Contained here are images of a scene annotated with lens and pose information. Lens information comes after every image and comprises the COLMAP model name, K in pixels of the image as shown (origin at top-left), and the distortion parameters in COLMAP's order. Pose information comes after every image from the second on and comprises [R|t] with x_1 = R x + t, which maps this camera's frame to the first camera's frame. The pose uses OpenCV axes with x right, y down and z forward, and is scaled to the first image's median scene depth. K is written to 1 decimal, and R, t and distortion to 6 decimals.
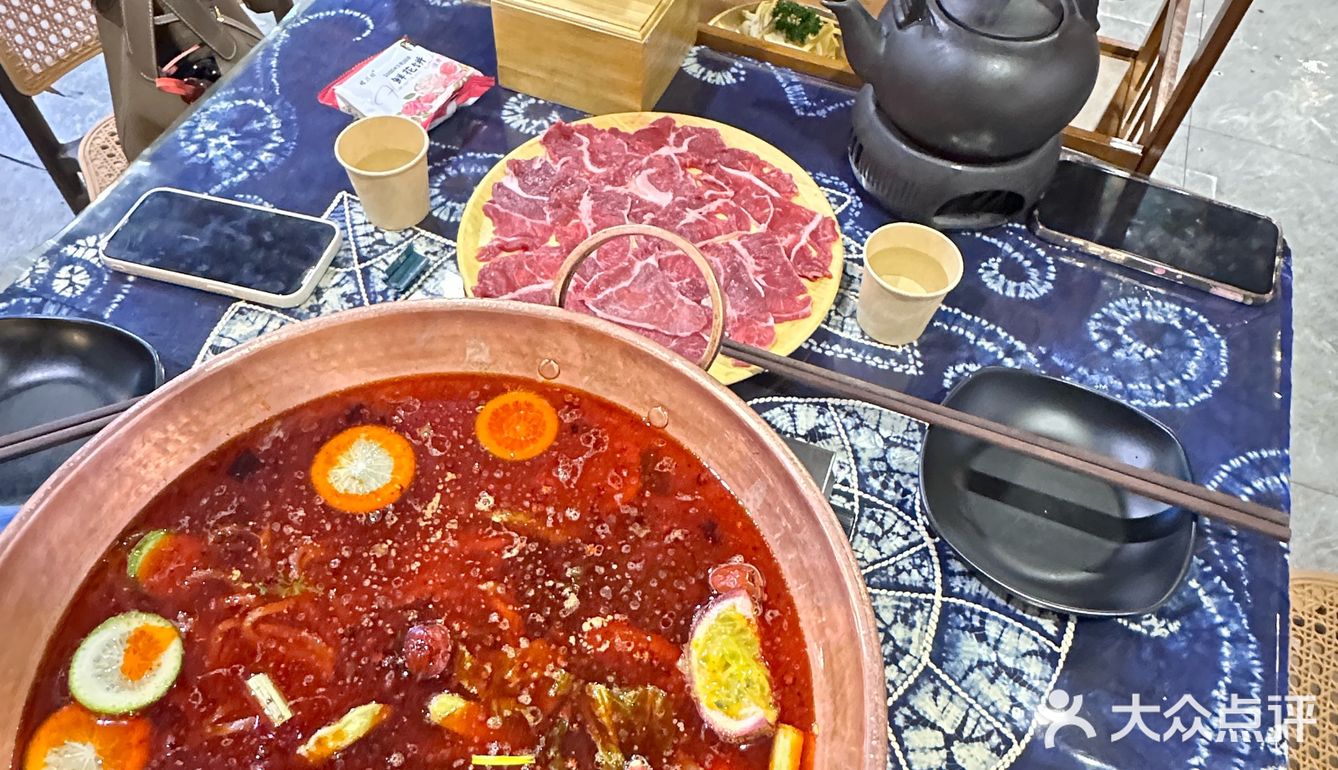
lens RADIAL K [[711.2, 0, 668.1], [0, 711.2, 385.0], [0, 0, 1]] dist [0.000250, 0.000093]
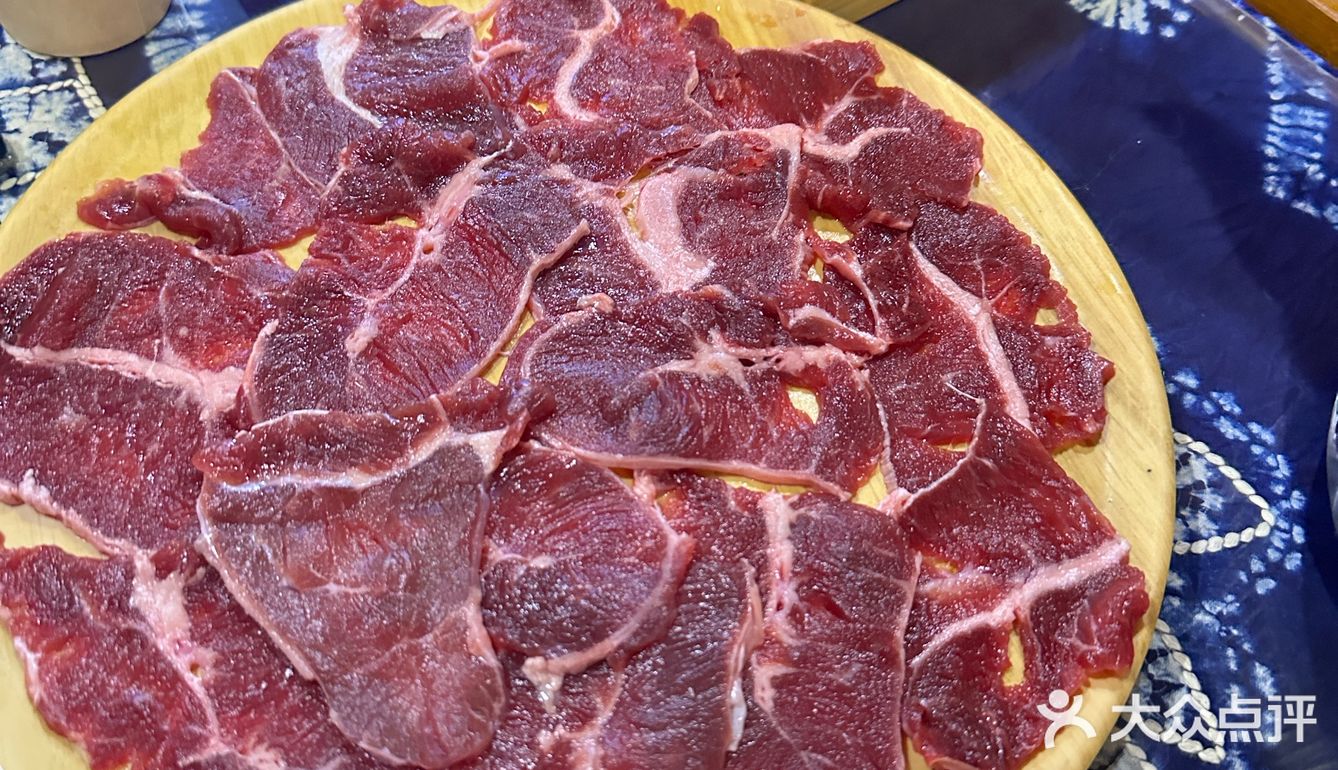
lens RADIAL K [[1162.1, 0, 669.4], [0, 1162.1, 383.7], [0, 0, 1]] dist [-0.020150, -0.010216]
pose [[0.851100, 0.450180, -0.270123, 0.147666], [-0.453228, 0.889712, 0.054744, -0.229769], [0.264977, 0.075834, 0.961268, 0.470741]]
